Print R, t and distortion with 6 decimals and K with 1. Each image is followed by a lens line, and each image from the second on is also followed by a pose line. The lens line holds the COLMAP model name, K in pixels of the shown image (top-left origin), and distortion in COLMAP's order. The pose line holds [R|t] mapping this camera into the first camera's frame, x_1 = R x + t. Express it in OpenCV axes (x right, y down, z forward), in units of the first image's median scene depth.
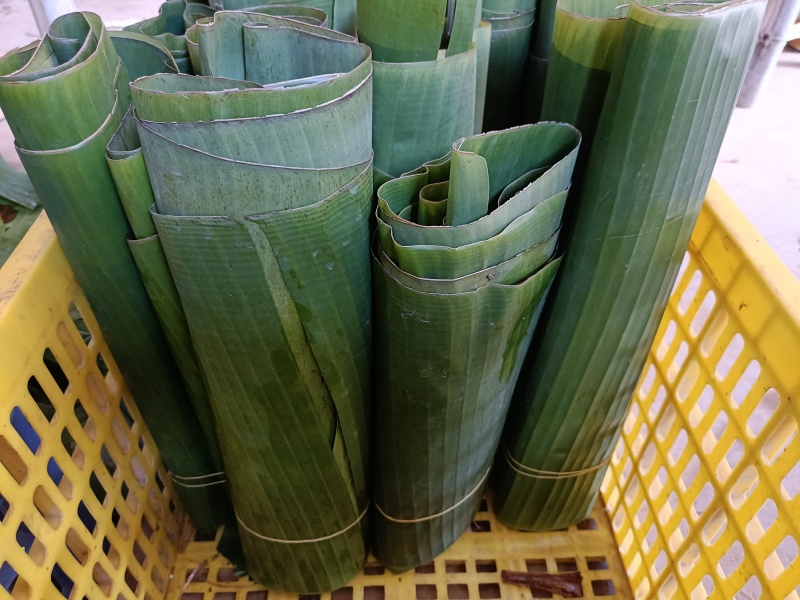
lens RADIAL K [[601.5, 0, 399.6], [0, 601.5, 336.3], [0, 0, 1]] dist [0.059238, -0.080717]
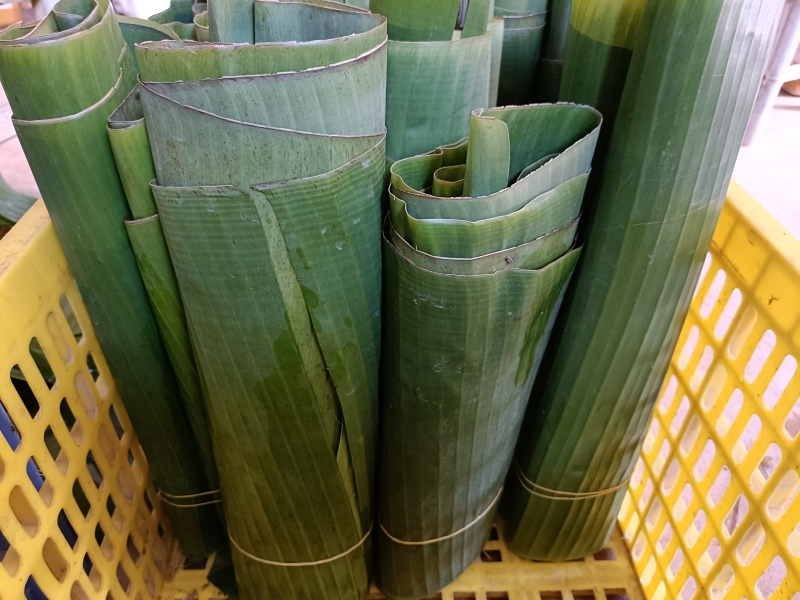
lens RADIAL K [[601.5, 0, 399.6], [0, 601.5, 336.3], [0, 0, 1]] dist [0.059238, -0.080717]
pose [[0.999967, 0.006627, 0.004637, -0.021178], [-0.006202, 0.996250, -0.086304, 0.090240], [-0.005192, 0.086273, 0.996258, 0.062957]]
